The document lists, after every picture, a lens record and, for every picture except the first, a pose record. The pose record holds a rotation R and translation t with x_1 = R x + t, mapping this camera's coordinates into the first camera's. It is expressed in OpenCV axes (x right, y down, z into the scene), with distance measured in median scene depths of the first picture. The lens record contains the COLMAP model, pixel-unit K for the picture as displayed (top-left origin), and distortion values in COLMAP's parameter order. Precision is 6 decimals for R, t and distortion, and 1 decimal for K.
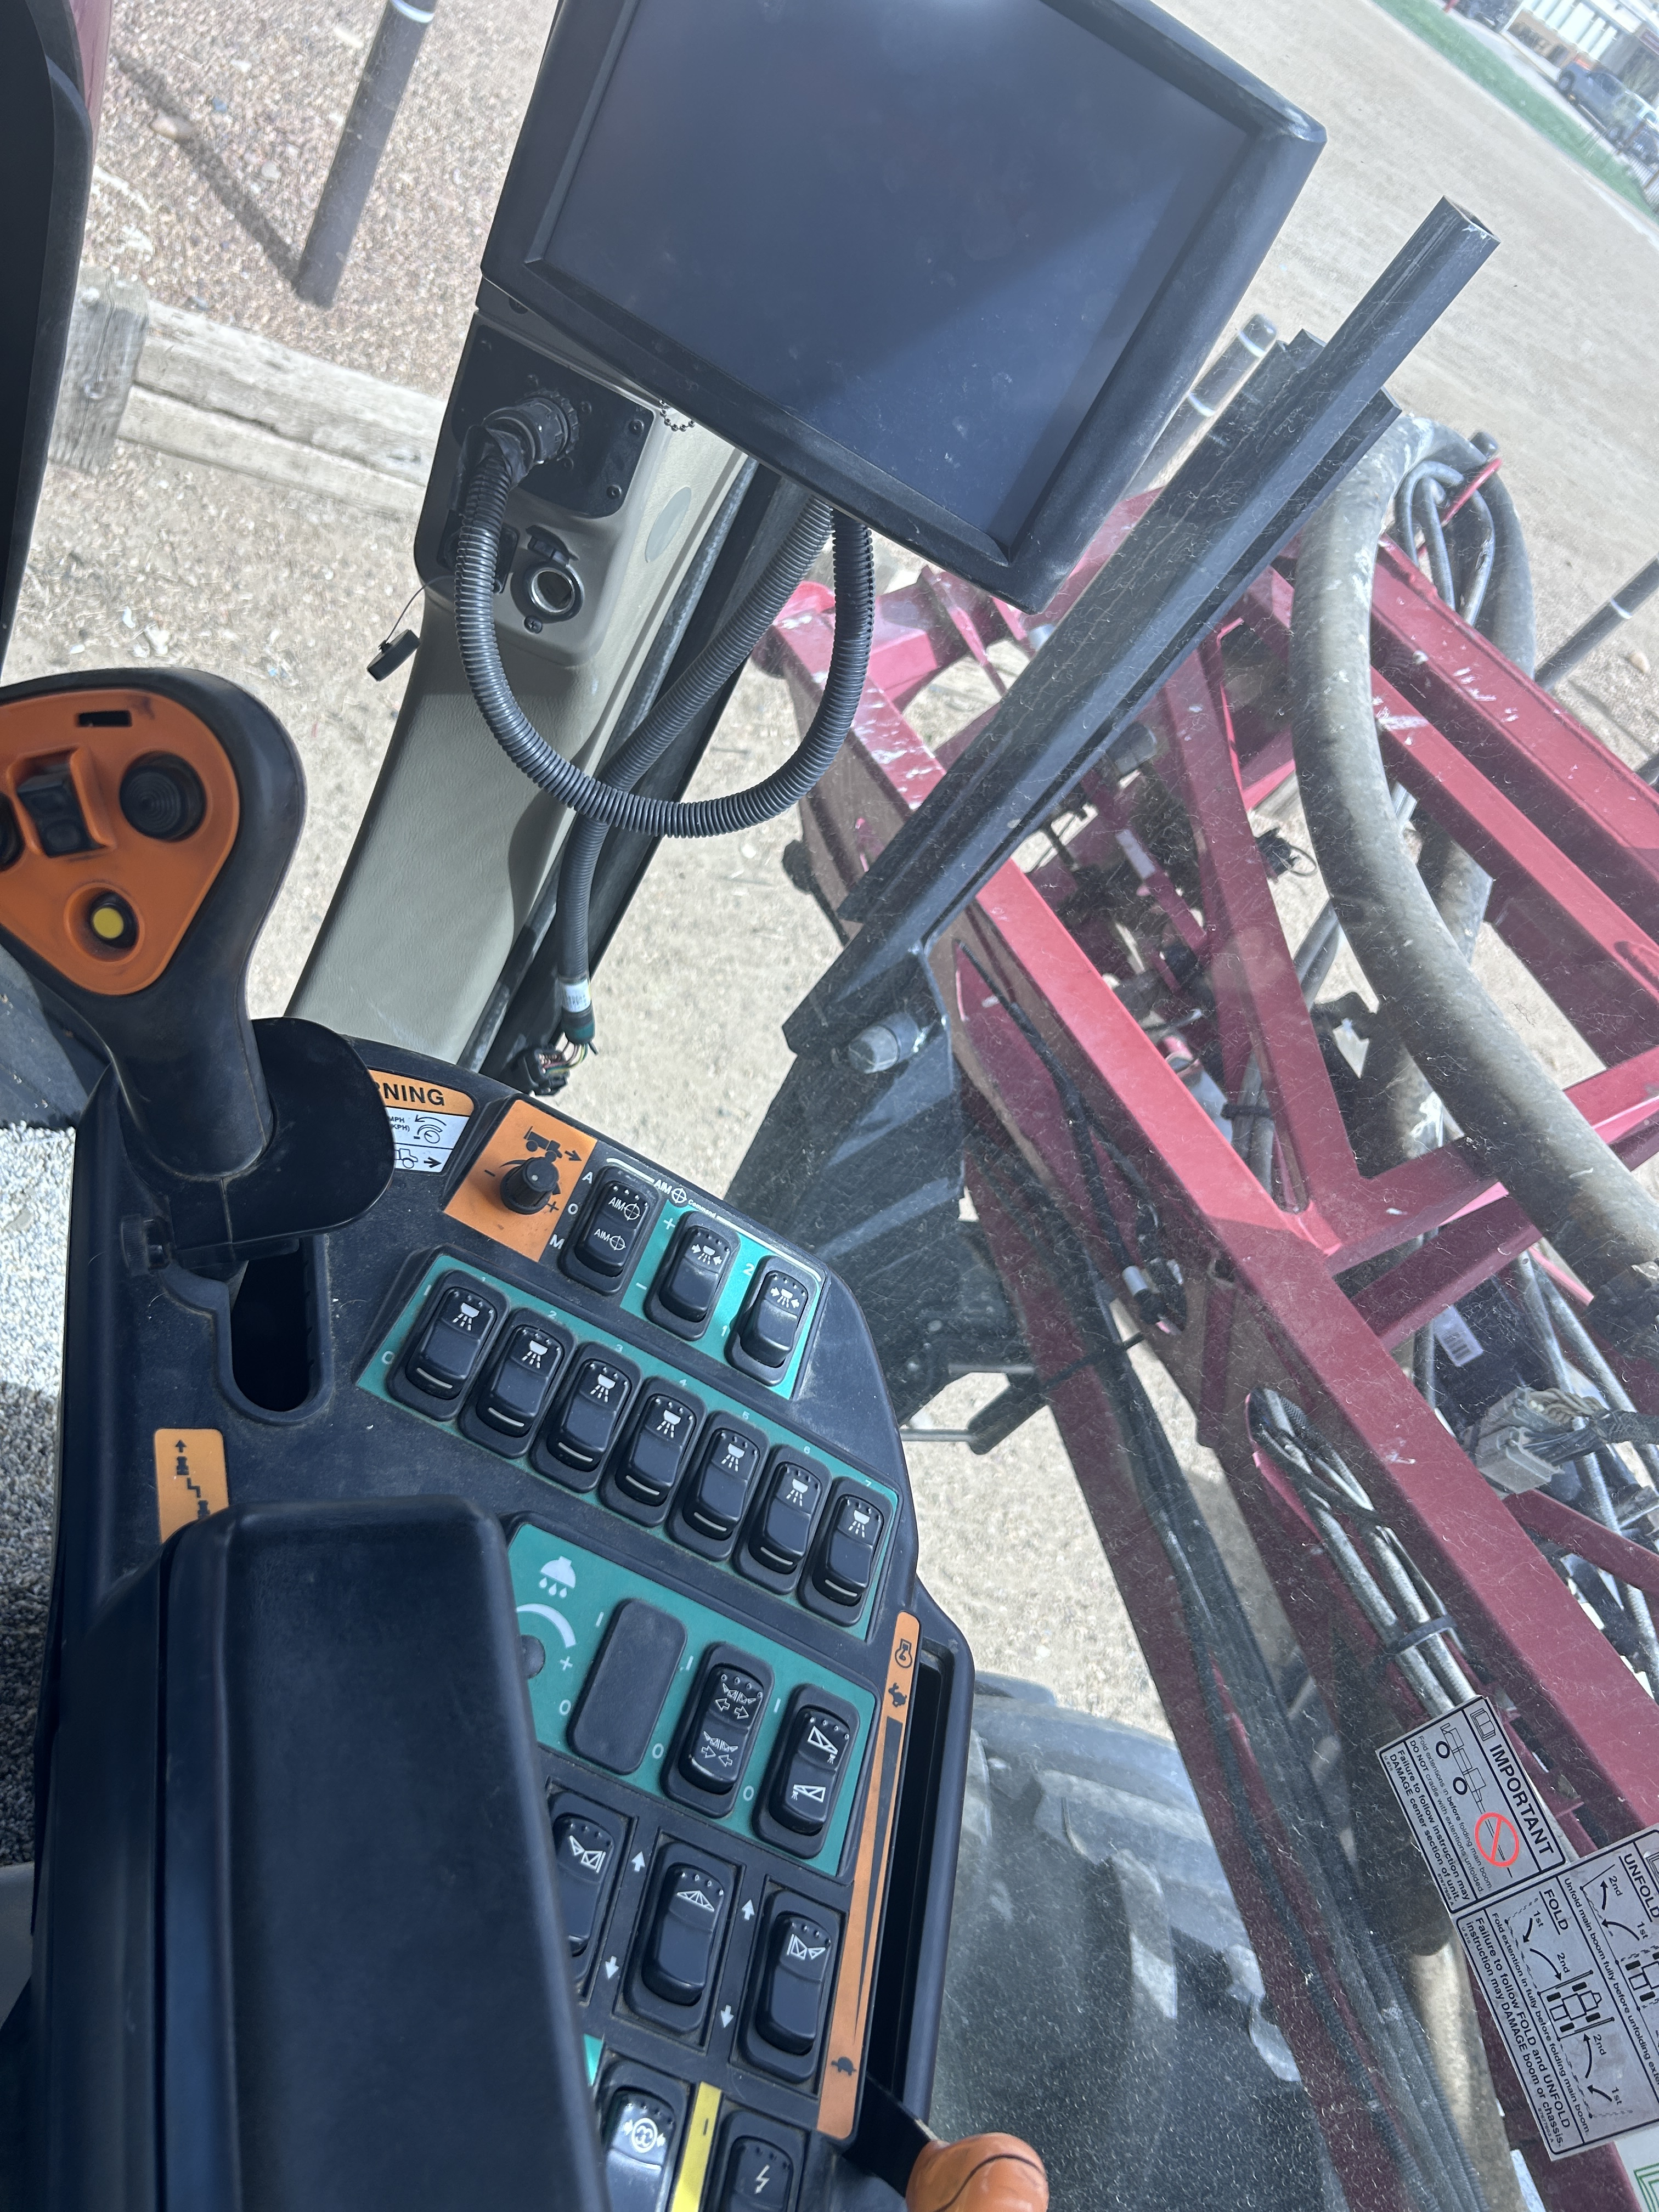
lens RADIAL K [[1727.3, 0, 827.9], [0, 1727.3, 1103.2], [0, 0, 1]] dist [0.015411, -0.026534]
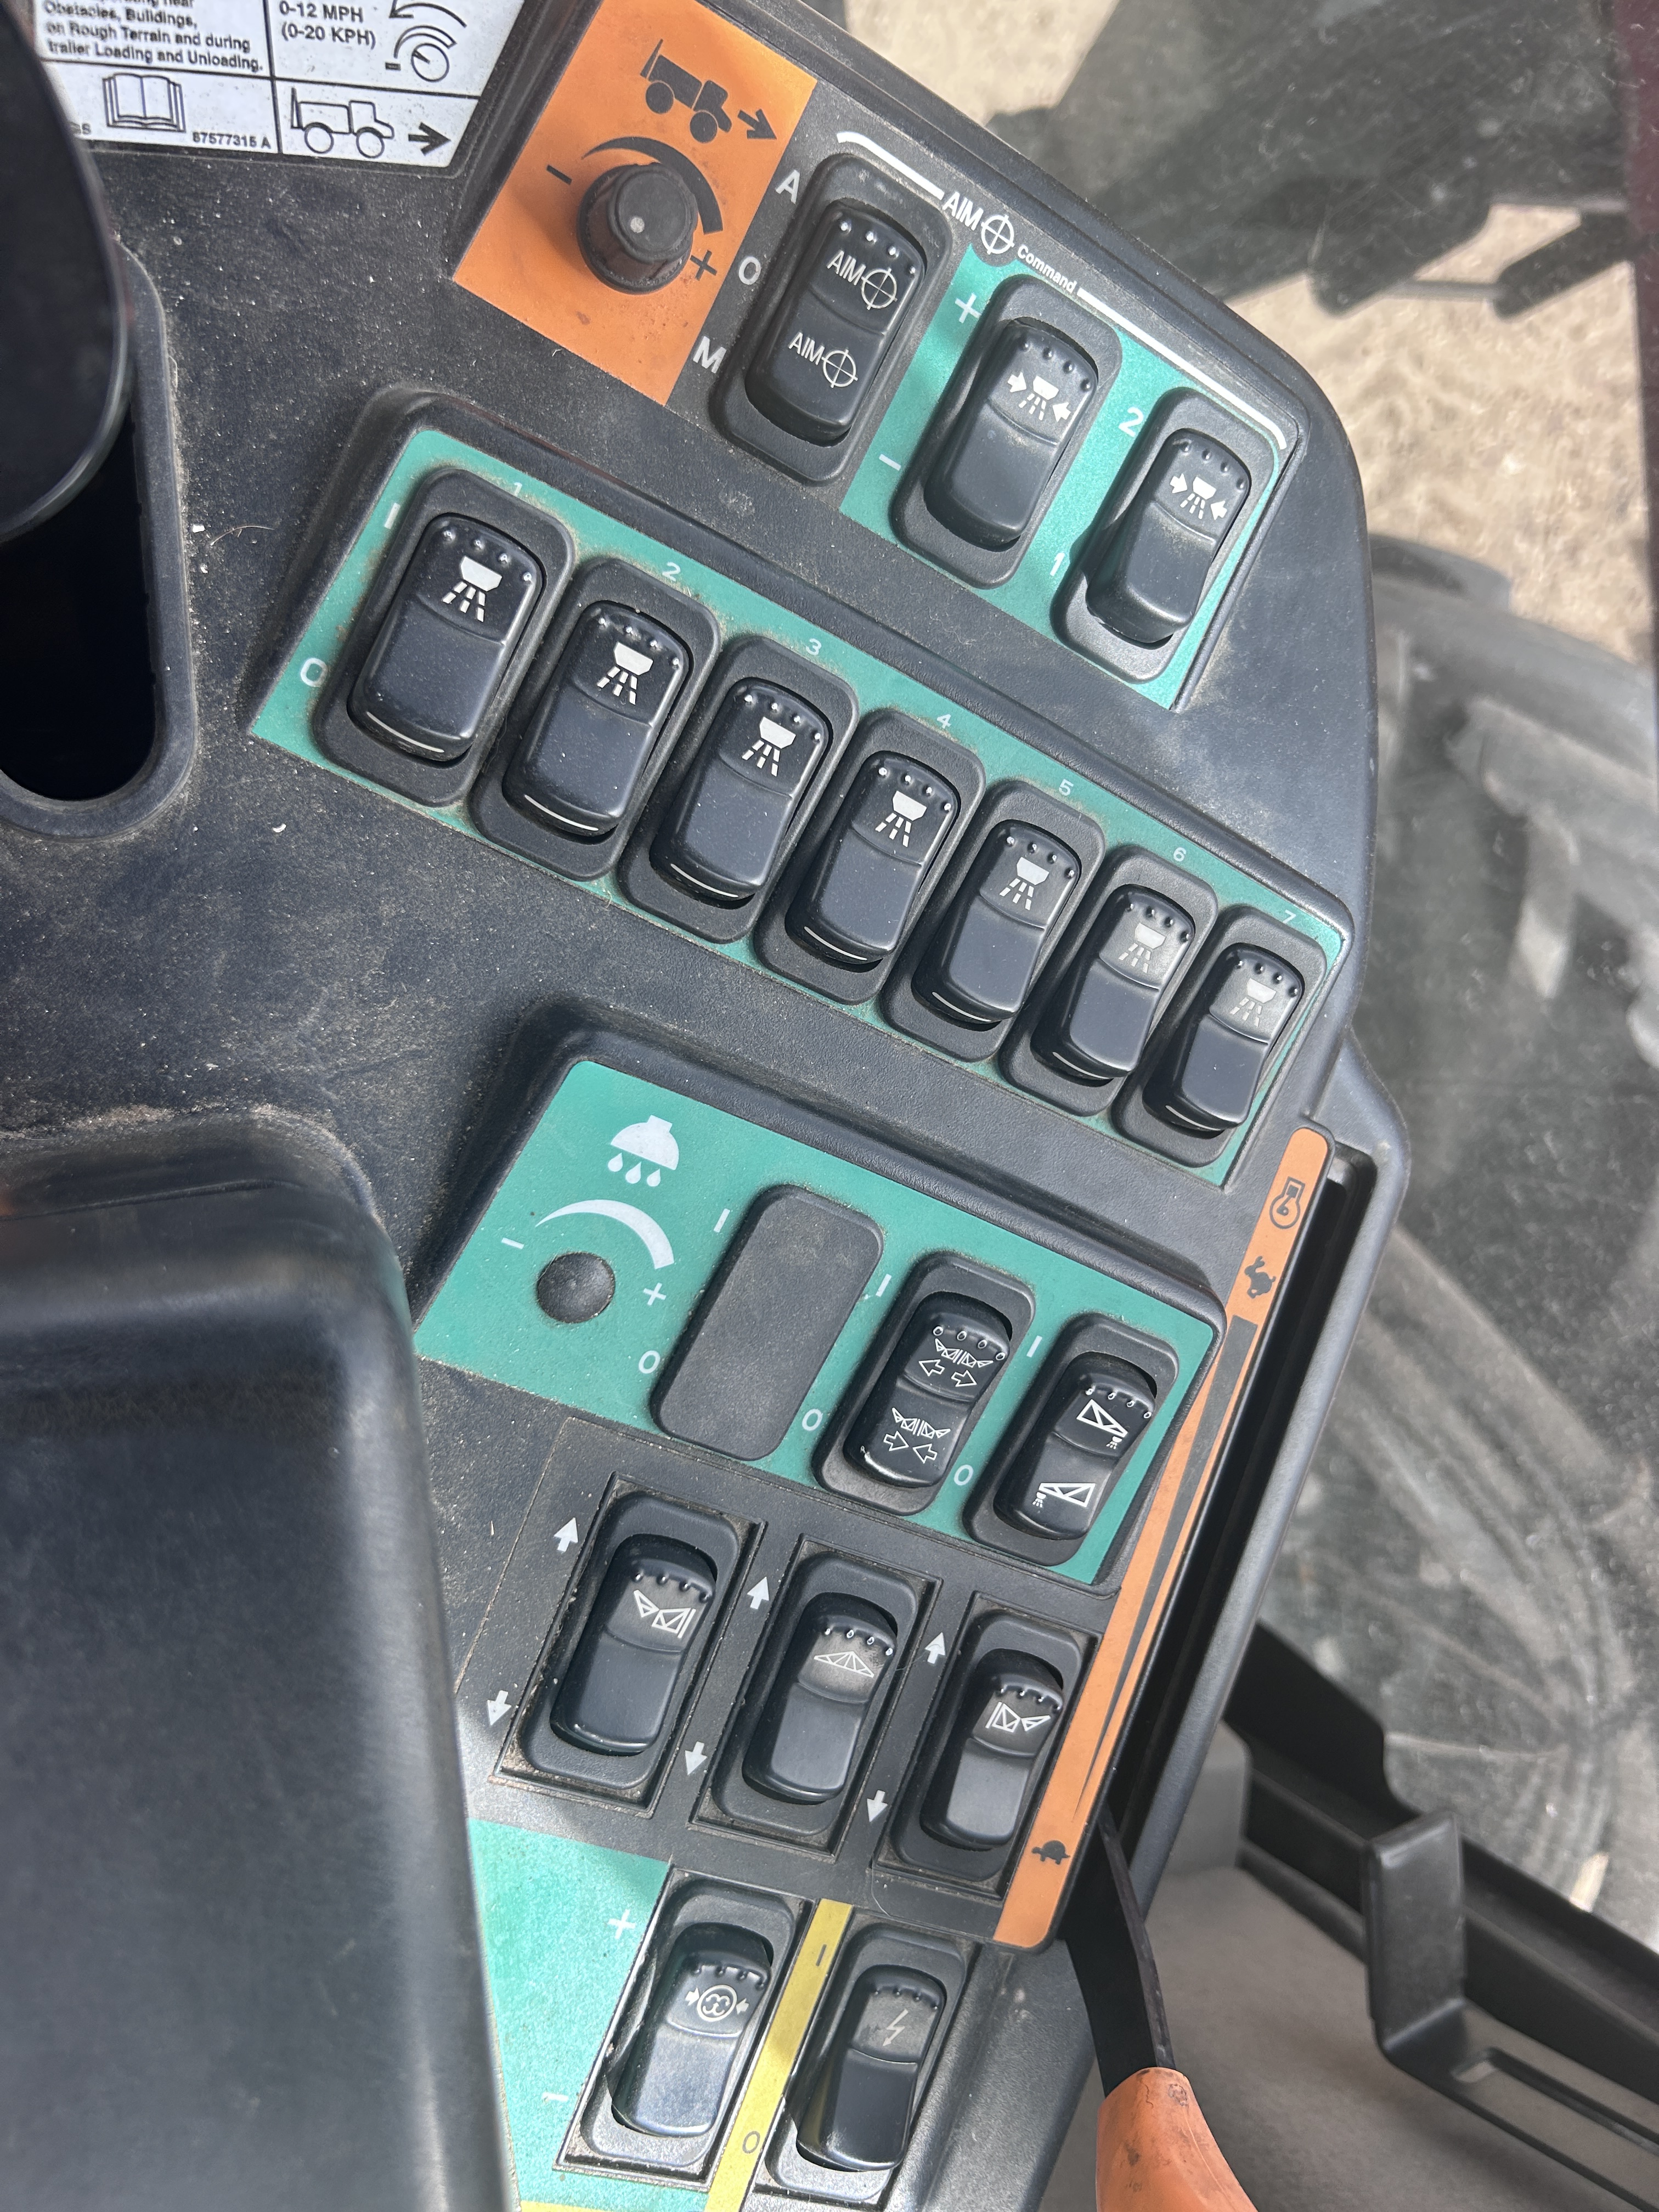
lens RADIAL K [[1727.3, 0, 847.1], [0, 1727.3, 1111.1], [0, 0, 1]] dist [0.015411, -0.026534]
pose [[0.969817, 0.186835, -0.156675, -0.014068], [-0.034655, 0.741645, 0.669897, -0.085781], [0.241357, -0.644248, 0.725735, 0.598096]]
